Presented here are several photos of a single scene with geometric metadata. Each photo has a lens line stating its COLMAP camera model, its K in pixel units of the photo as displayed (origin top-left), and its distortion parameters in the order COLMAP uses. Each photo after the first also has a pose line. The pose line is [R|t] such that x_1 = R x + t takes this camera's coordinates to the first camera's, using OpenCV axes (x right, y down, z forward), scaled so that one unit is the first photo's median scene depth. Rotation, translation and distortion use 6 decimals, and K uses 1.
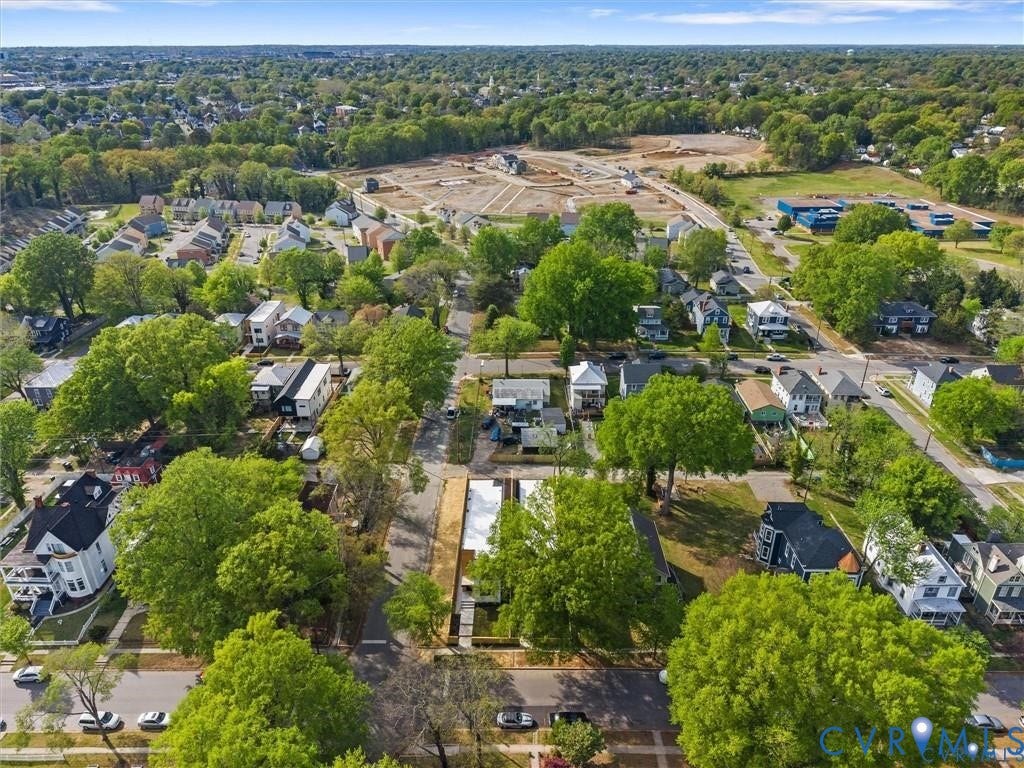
lens RADIAL K [[680.1, 0, 511.1], [0, 680.1, 365.6], [0, 0, 1]] dist [0.040320, -0.056266]
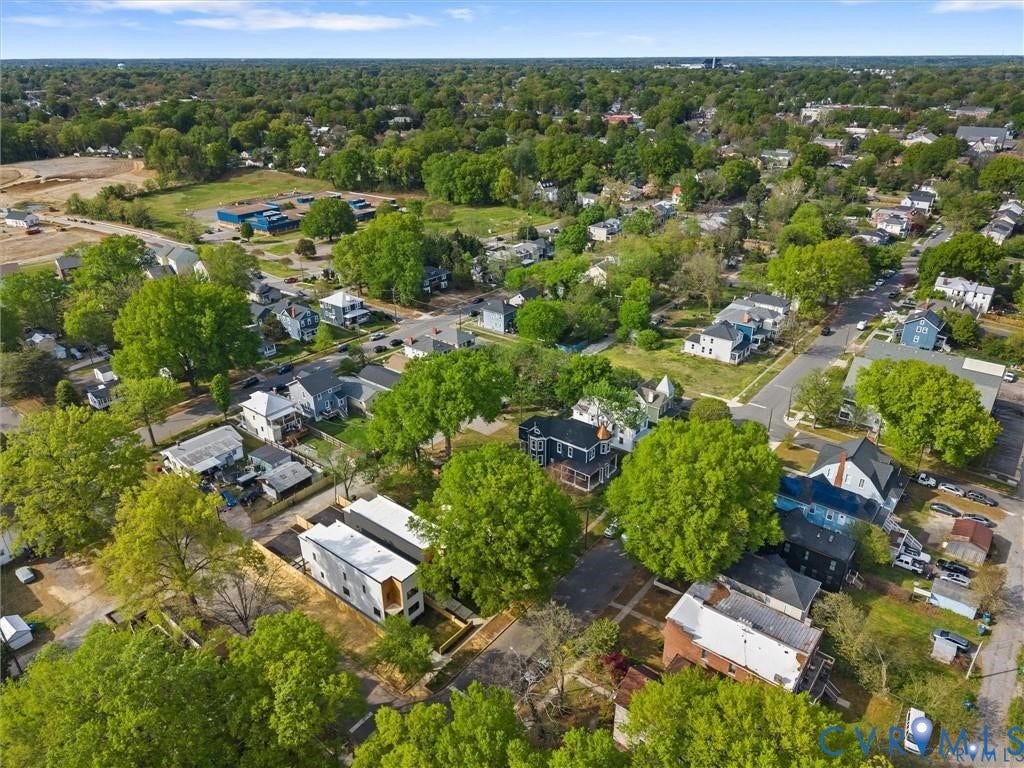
lens RADIAL K [[680.1, 0, 511.1], [0, 680.1, 365.6], [0, 0, 1]] dist [0.040320, -0.056266]
pose [[0.614221, -0.319824, 0.721419, -0.279419], [0.331666, 0.934152, 0.131752, -0.039387], [-0.716052, 0.158345, 0.679850, 0.090164]]
